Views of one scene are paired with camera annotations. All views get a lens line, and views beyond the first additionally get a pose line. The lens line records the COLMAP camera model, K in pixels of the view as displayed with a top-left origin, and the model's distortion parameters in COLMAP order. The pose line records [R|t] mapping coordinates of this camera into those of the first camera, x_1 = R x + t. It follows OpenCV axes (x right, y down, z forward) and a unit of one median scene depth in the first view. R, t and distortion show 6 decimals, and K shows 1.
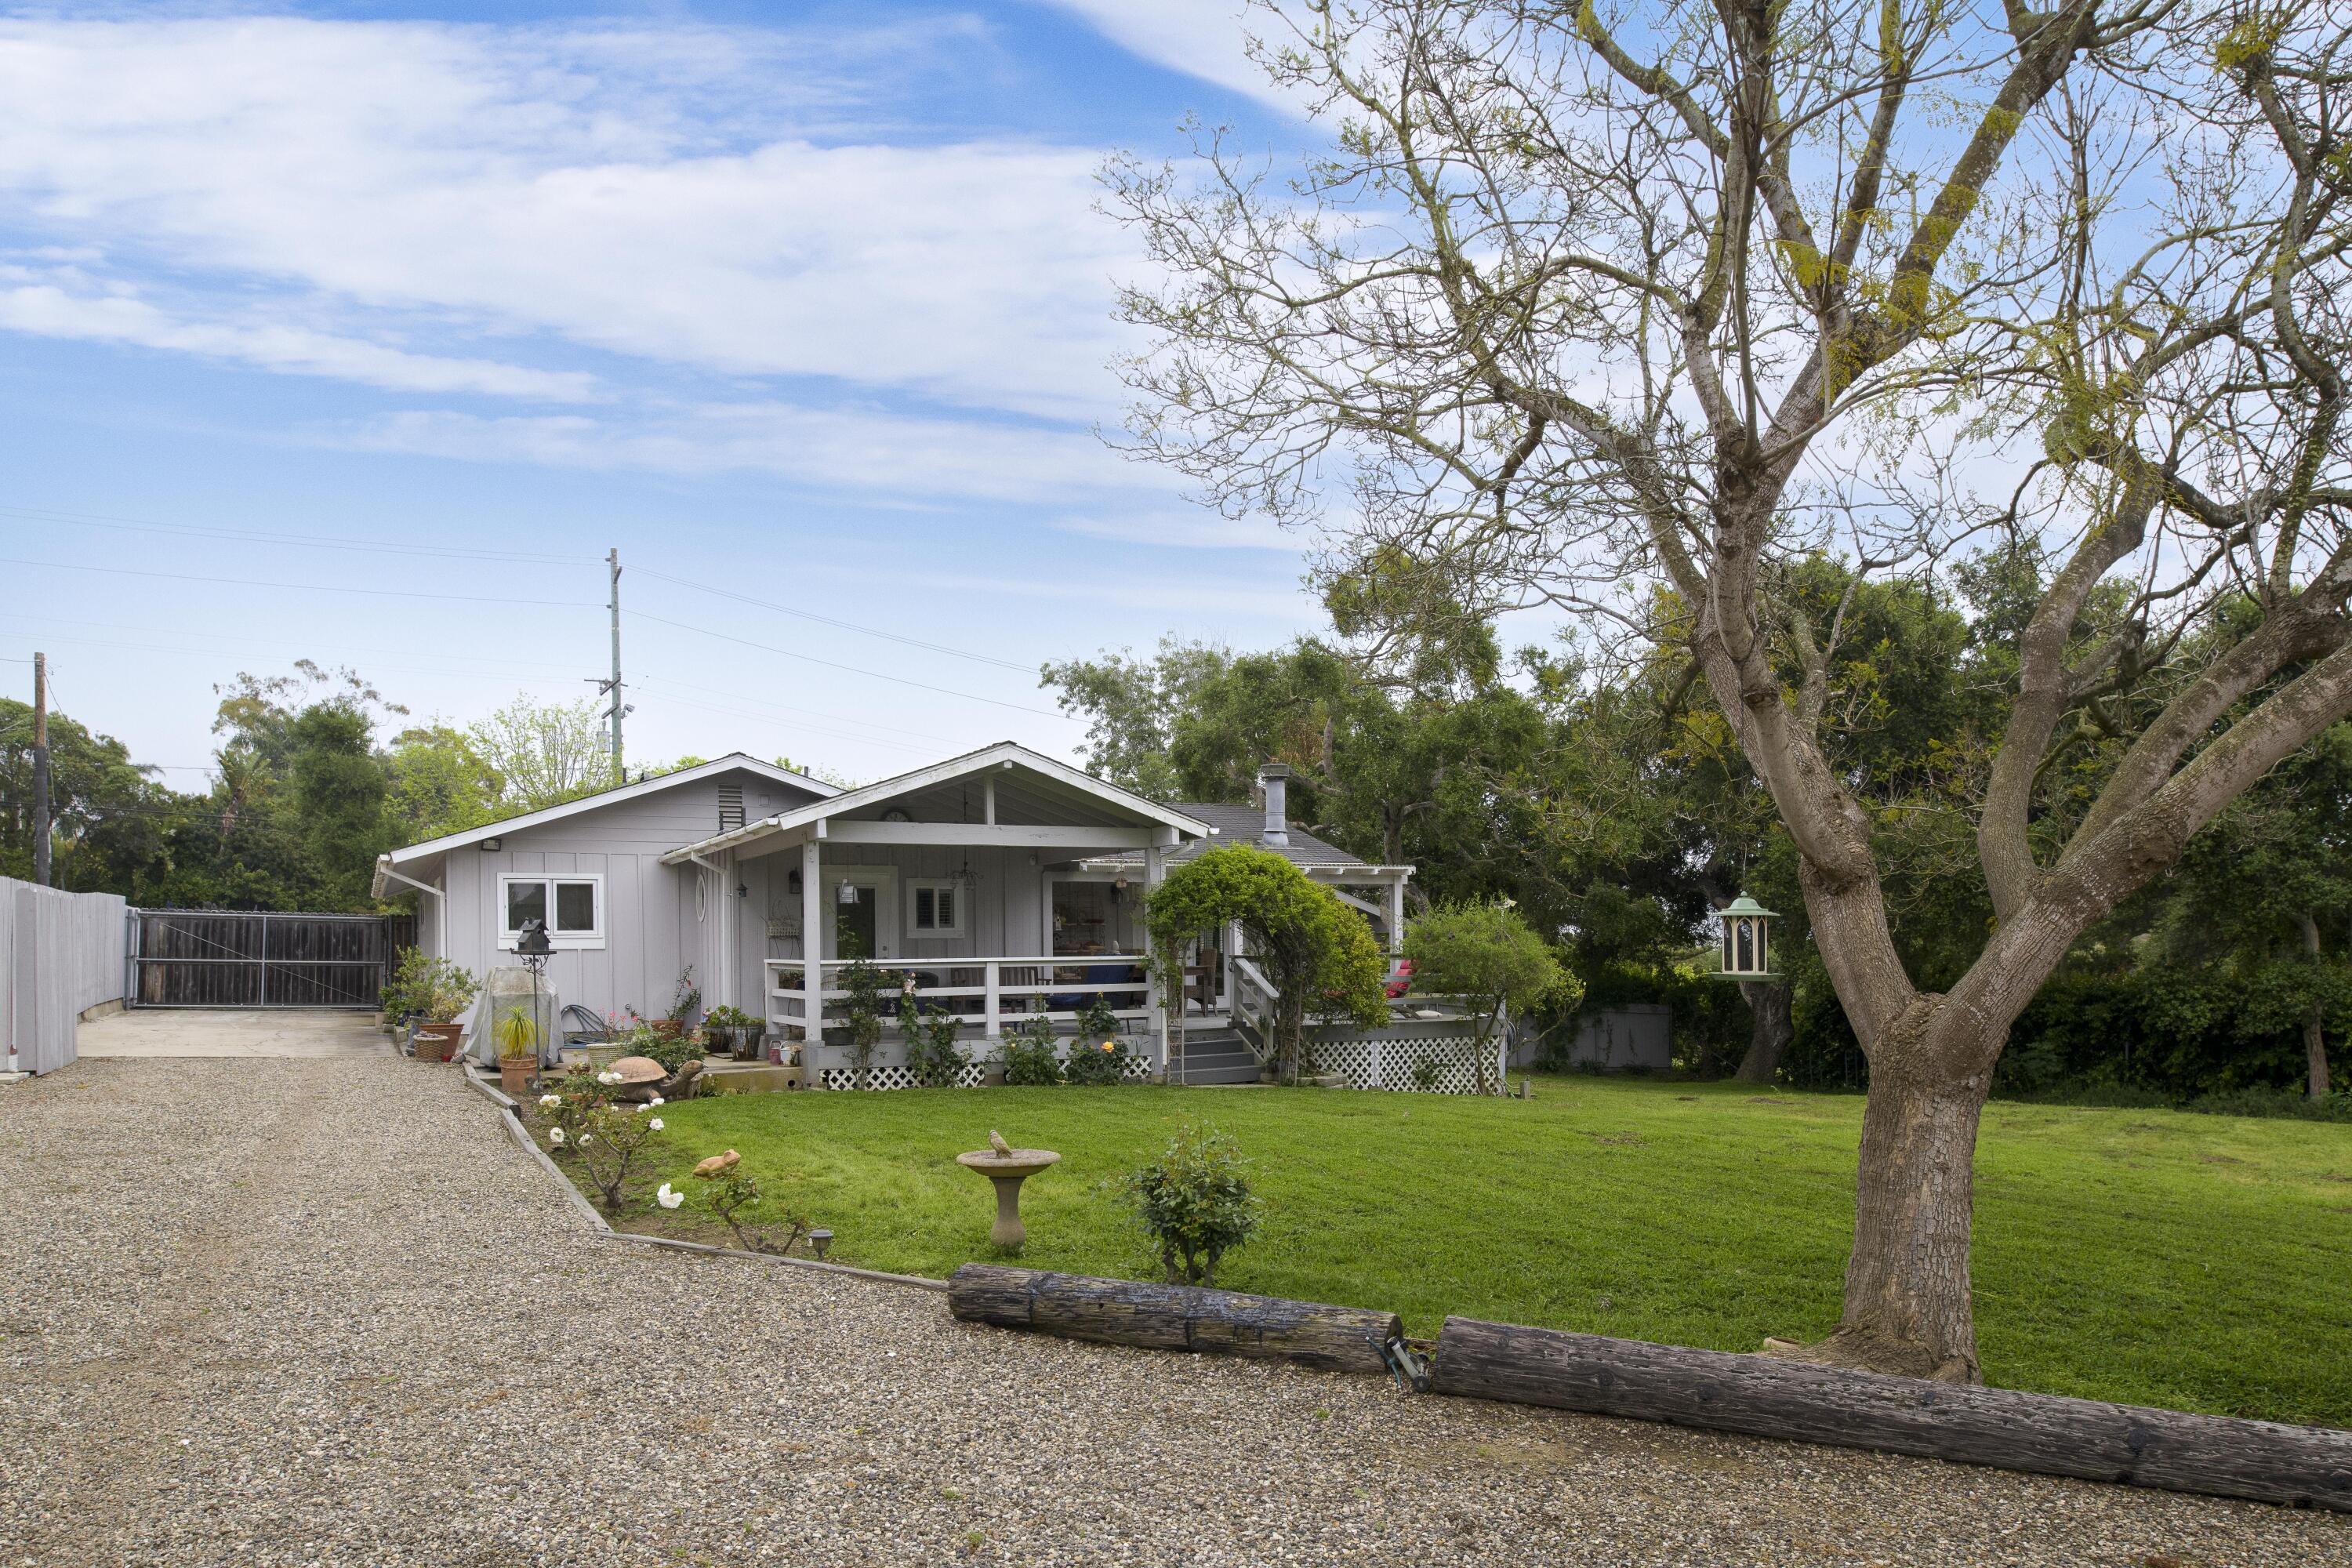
lens RADIAL K [[1631.3, 0, 1176.0], [0, 1631.3, 784.0], [0, 0, 1]] dist [-0.002389, 0.000135]
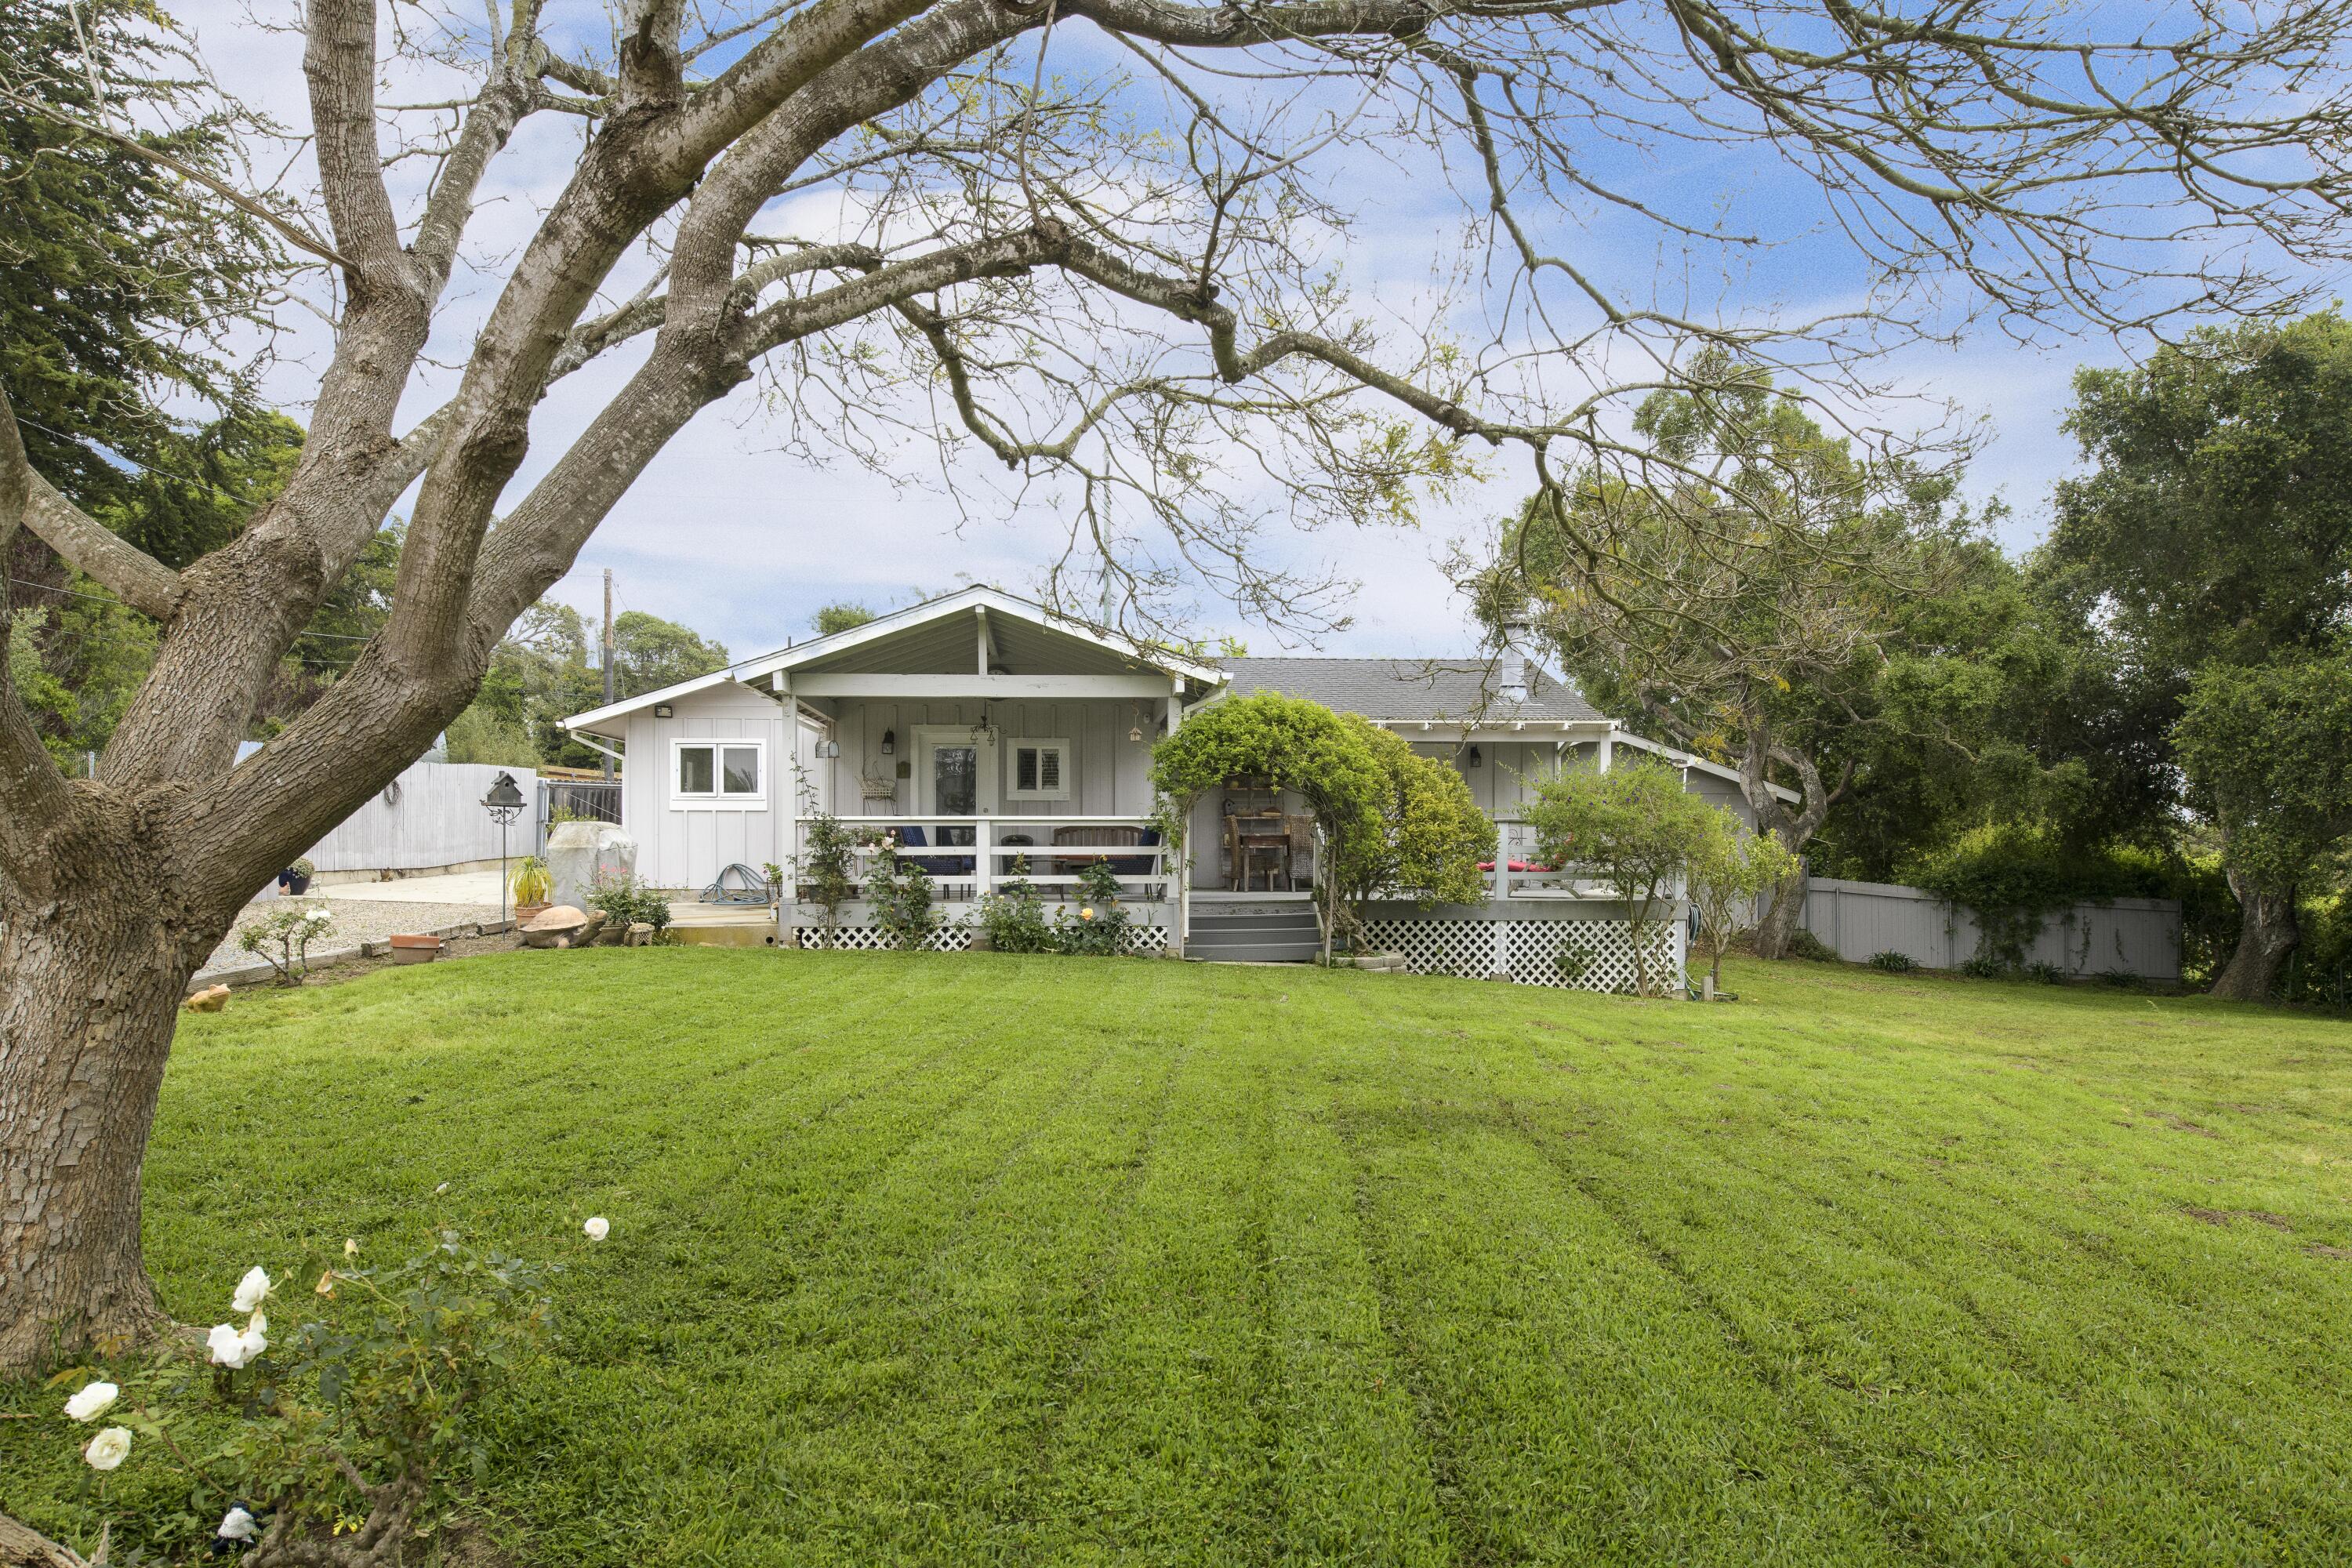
lens RADIAL K [[1631.3, 0, 1176.0], [0, 1631.3, 784.0], [0, 0, 1]] dist [-0.002389, 0.000135]
pose [[0.917338, -0.002950, -0.398099, 0.353780], [0.030246, 0.997599, 0.062304, 0.032425], [0.396960, -0.069195, 0.915224, 0.185475]]
